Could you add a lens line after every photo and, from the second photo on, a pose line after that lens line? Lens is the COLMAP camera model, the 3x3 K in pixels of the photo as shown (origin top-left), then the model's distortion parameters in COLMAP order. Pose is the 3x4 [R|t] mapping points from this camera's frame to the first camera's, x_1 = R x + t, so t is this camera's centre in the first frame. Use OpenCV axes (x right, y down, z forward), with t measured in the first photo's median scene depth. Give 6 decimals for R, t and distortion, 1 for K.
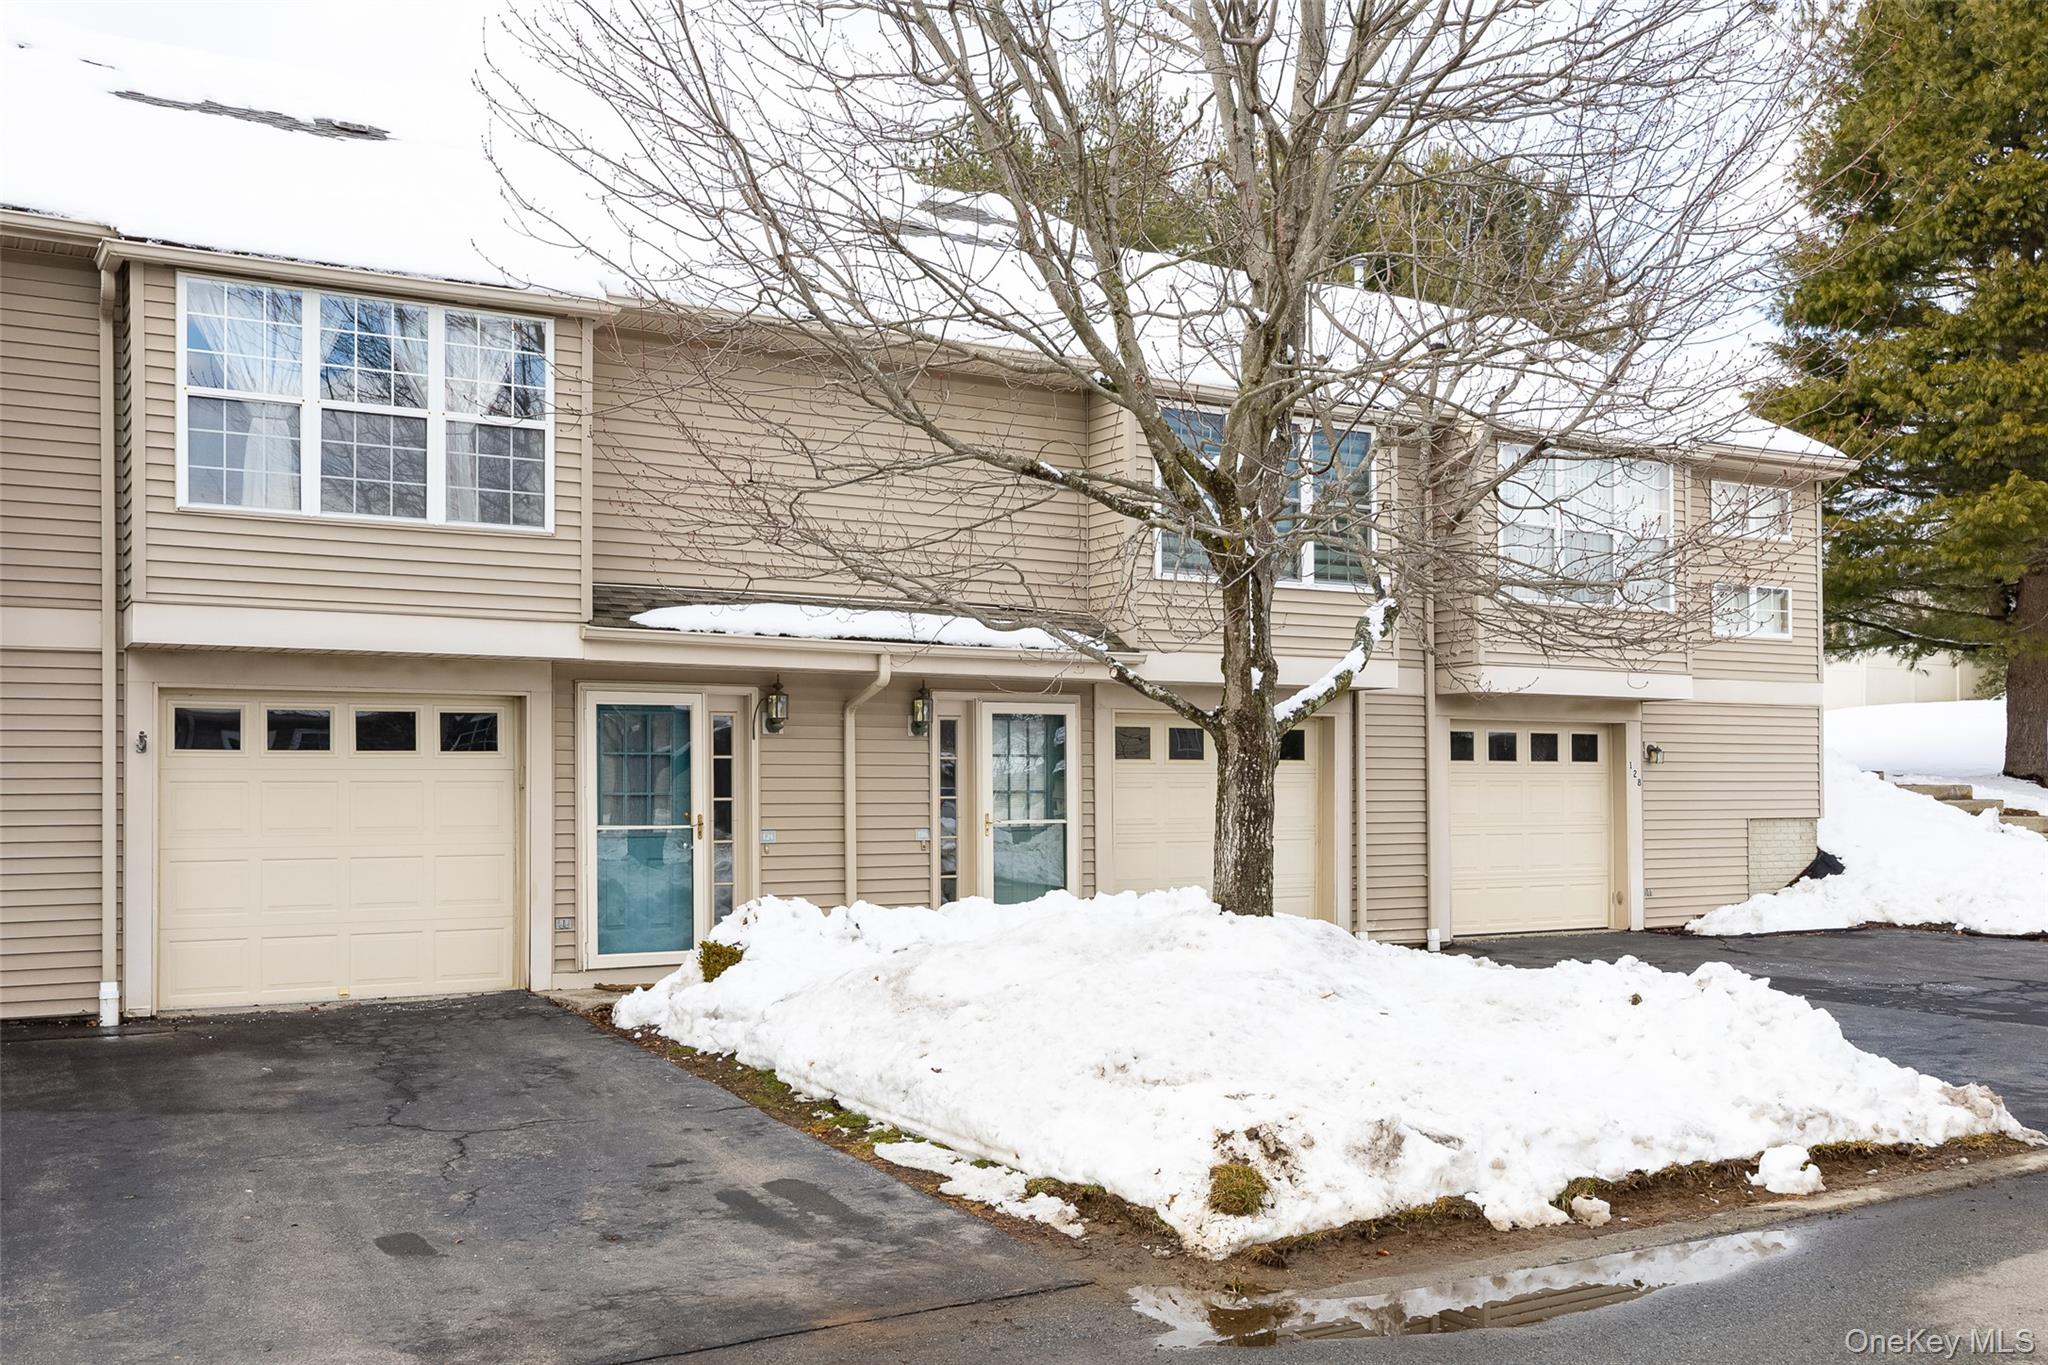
lens RADIAL K [[1765.8, 0, 1023.7], [0, 1765.8, 677.3], [0, 0, 1]] dist [-0.076123, -0.013898]
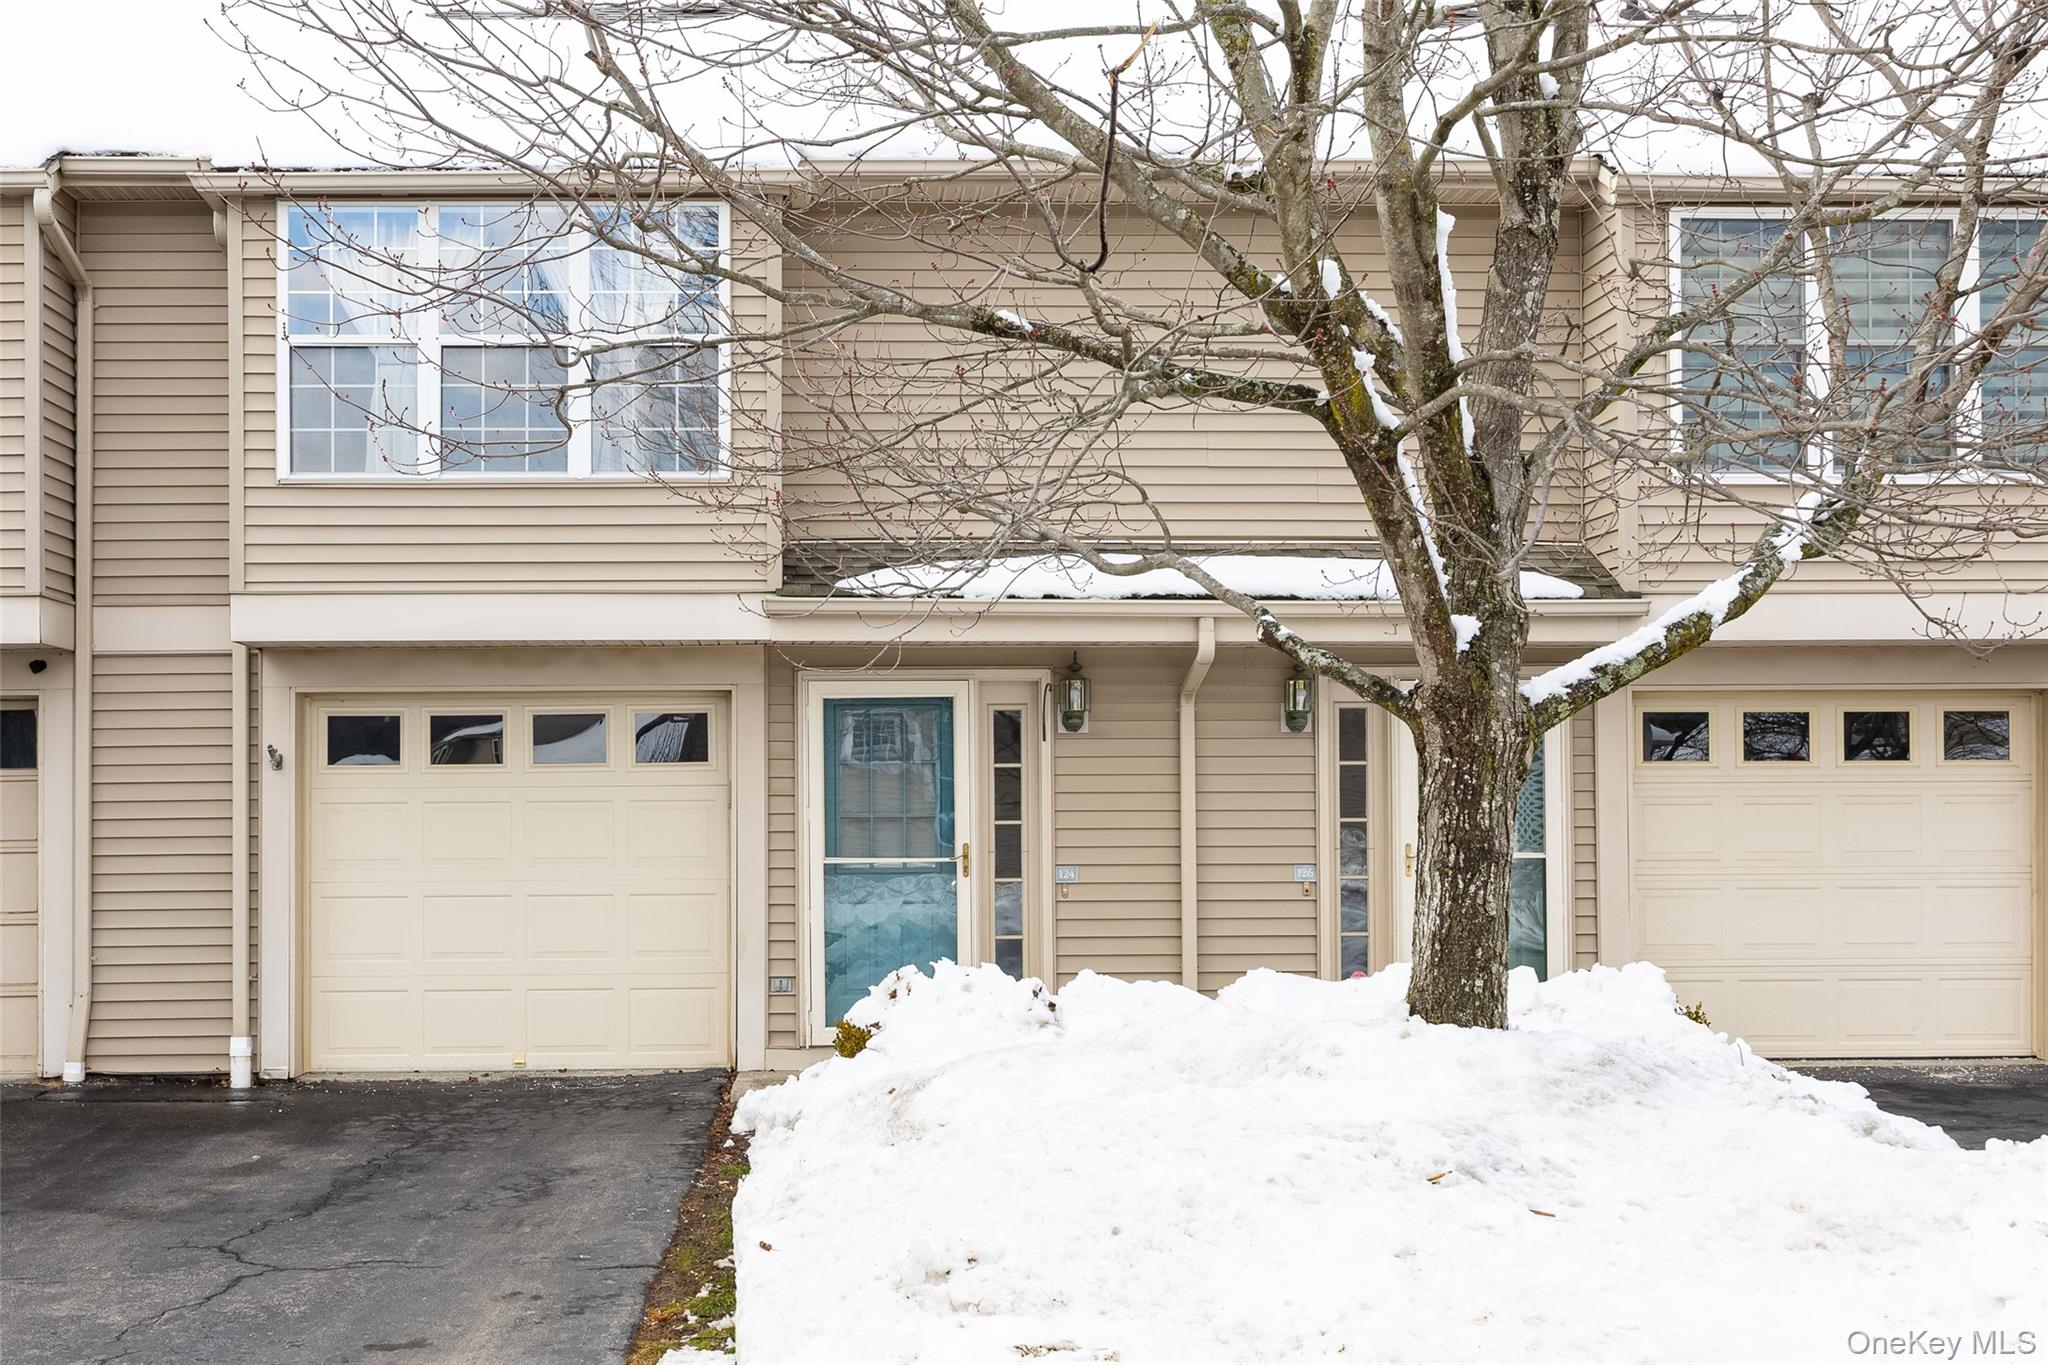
lens RADIAL K [[2141.2, 0, 1024.5], [0, 2141.2, 687.0], [0, 0, 1]] dist [-0.073858, 0.000000]
pose [[0.874694, -0.026413, -0.483956, 0.314443], [0.033074, 0.999439, 0.005230, 0.009261], [0.483546, -0.020581, 0.875077, 0.255747]]
